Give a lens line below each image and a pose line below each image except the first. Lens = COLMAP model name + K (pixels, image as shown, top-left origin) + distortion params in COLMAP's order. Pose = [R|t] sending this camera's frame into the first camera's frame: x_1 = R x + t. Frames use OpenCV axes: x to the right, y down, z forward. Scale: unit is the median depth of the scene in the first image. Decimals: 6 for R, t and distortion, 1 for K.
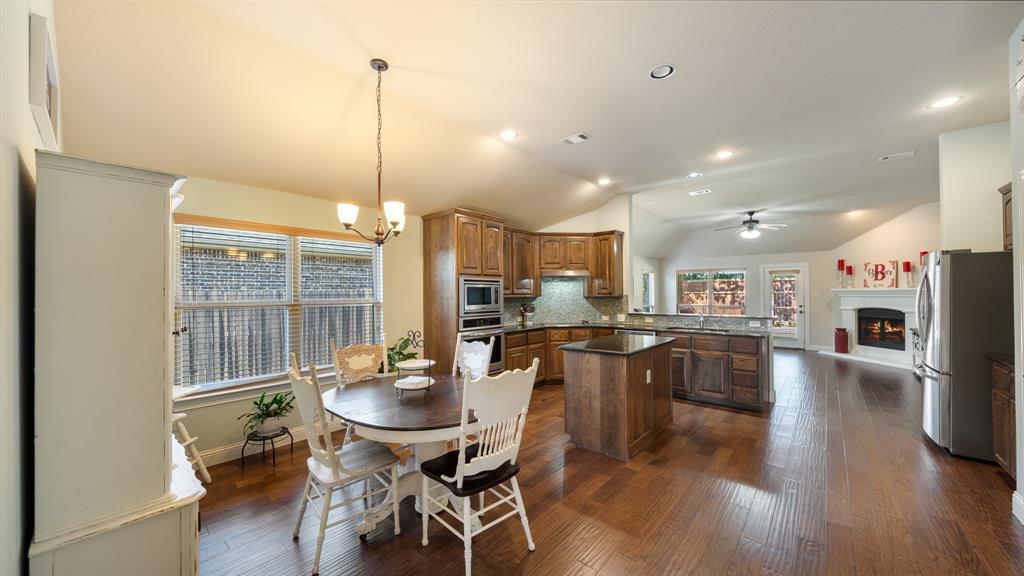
lens RADIAL K [[366.5, 0, 513.2], [0, 366.5, 289.4], [0, 0, 1]] dist [-0.002437, 0.000000]
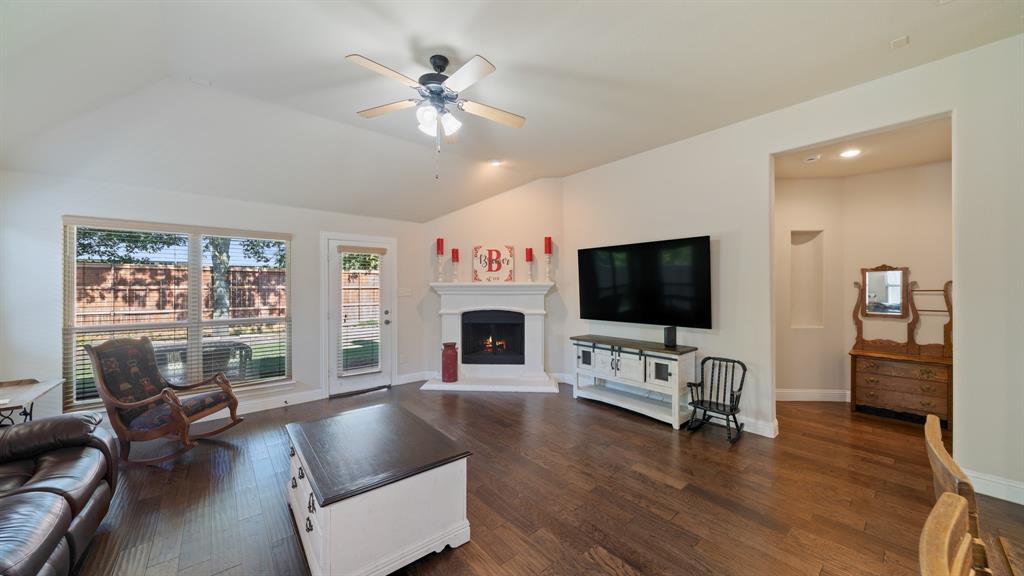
lens RADIAL K [[352.4, 0, 513.5], [0, 352.4, 286.7], [0, 0, 1]] dist [-0.005582, -0.000102]
pose [[0.154710, 0.005448, 0.987945, 0.327691], [-0.010072, 0.999942, -0.003937, 0.007644], [-0.987909, -0.009341, 0.154756, 0.873488]]
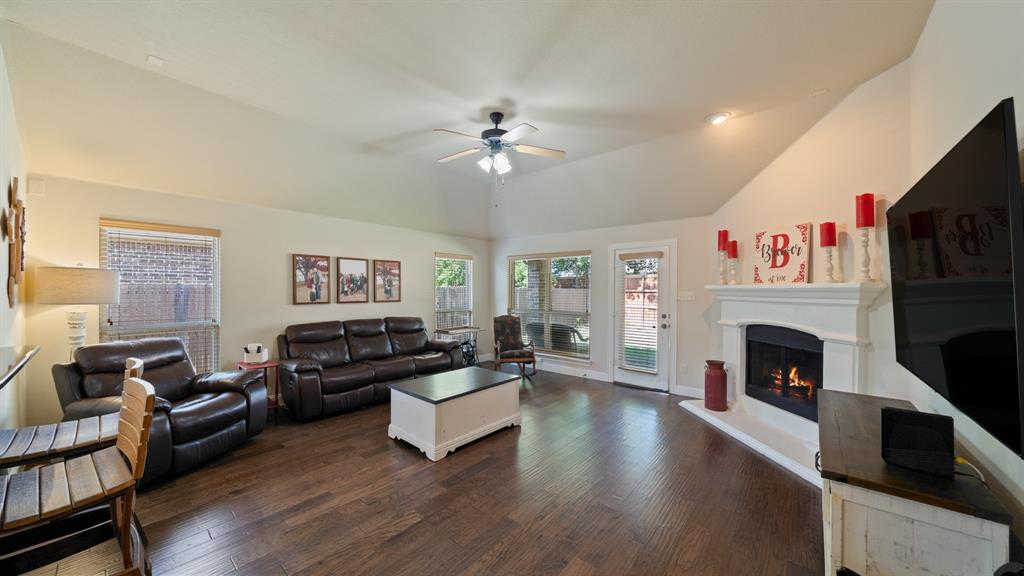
lens RADIAL K [[351.6, 0, 512.9], [0, 351.6, 291.1], [0, 0, 1]] dist [-0.005463, -0.000077]
pose [[0.999957, 0.008162, 0.004440, 0.668455], [-0.008222, 0.999872, 0.013702, 0.002210], [-0.004328, -0.013738, 0.999896, 0.557853]]
